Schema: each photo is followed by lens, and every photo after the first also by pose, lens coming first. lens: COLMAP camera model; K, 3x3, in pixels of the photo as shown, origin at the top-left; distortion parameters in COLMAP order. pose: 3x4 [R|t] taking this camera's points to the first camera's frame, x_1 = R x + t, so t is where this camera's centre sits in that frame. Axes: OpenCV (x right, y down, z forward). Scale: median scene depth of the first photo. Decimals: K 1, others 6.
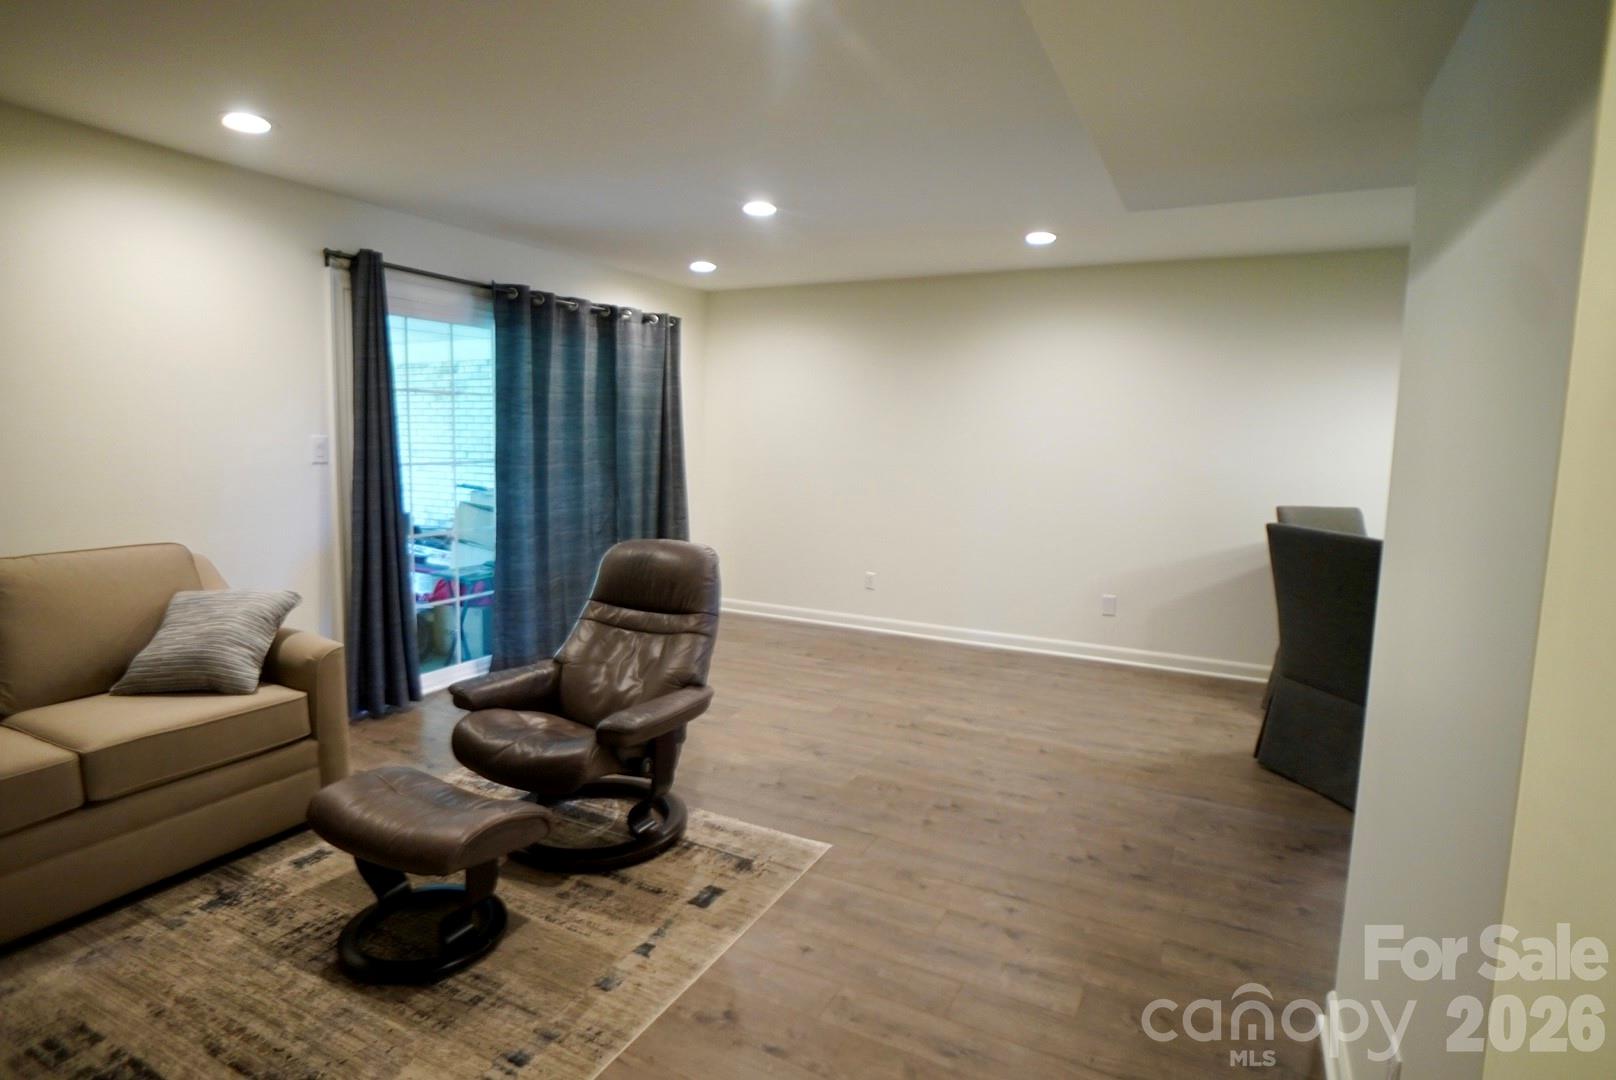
lens RADIAL K [[857.1, 0, 770.4], [0, 857.1, 528.0], [0, 0, 1]] dist [-0.028685, -0.000387]
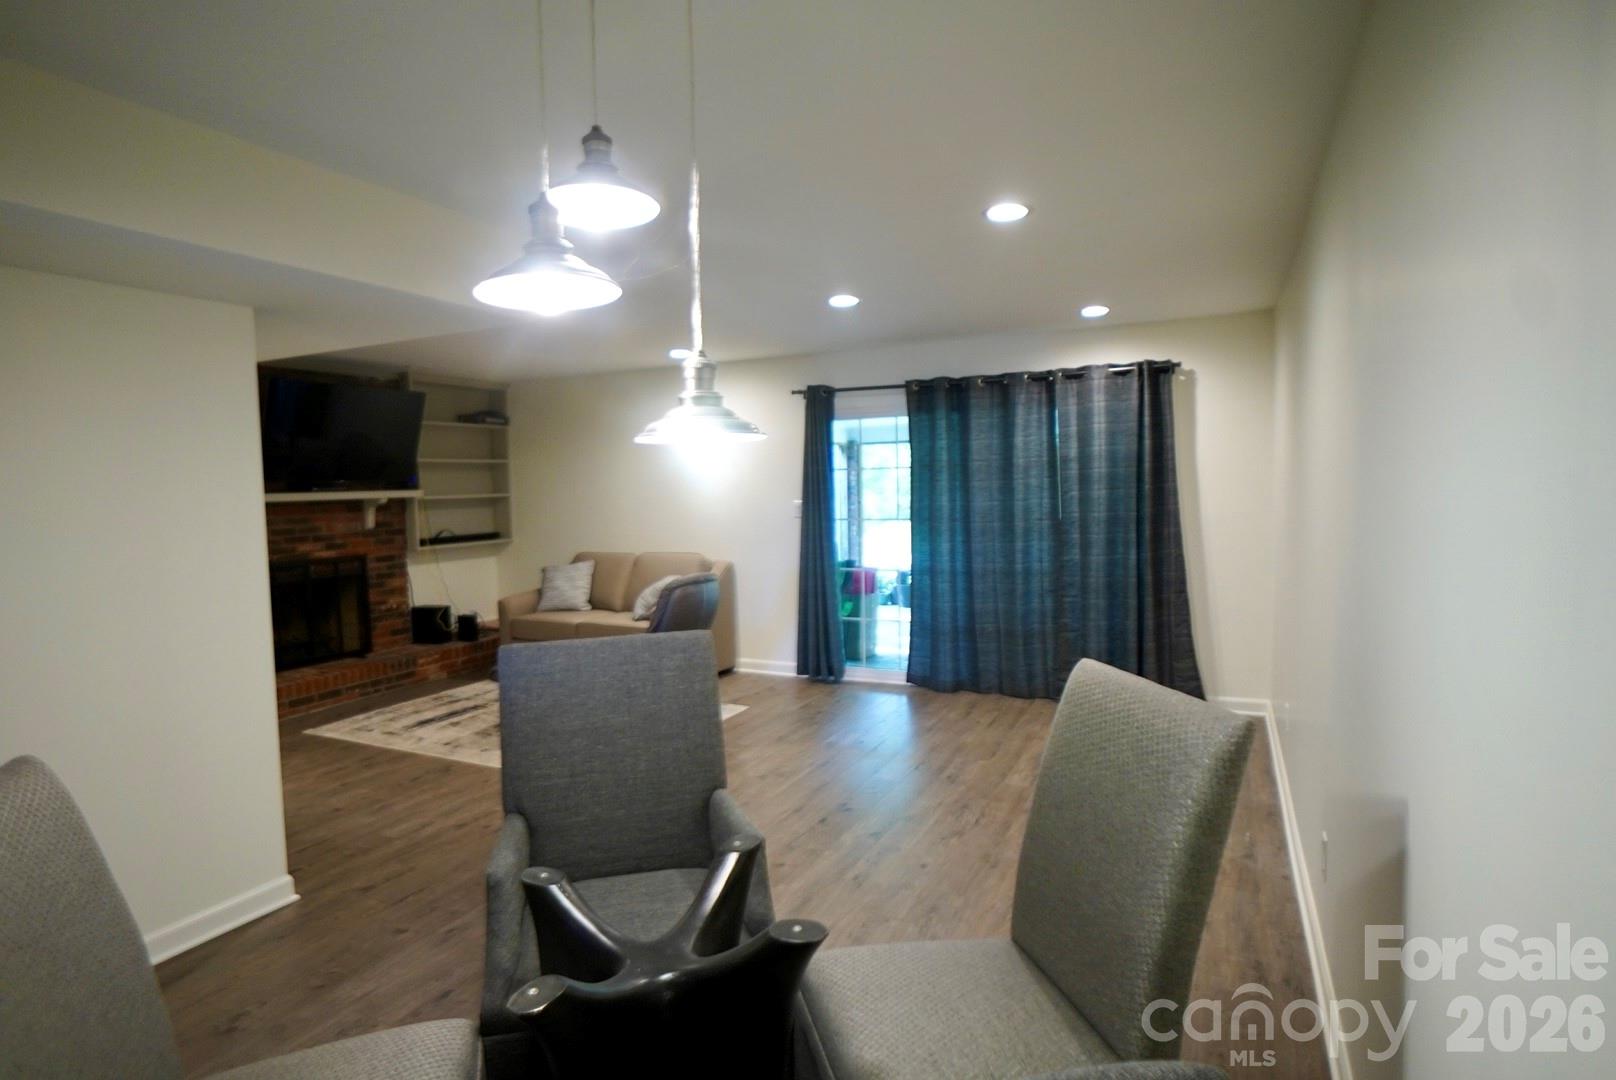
lens RADIAL K [[857.1, 0, 804.3], [0, 857.1, 534.2], [0, 0, 1]] dist [-0.028685, -0.000387]
pose [[0.058970, 0.039279, -0.997487, 0.992825], [-0.090604, 0.995312, 0.033837, -0.087840], [0.994140, 0.088381, 0.062252, 0.794287]]
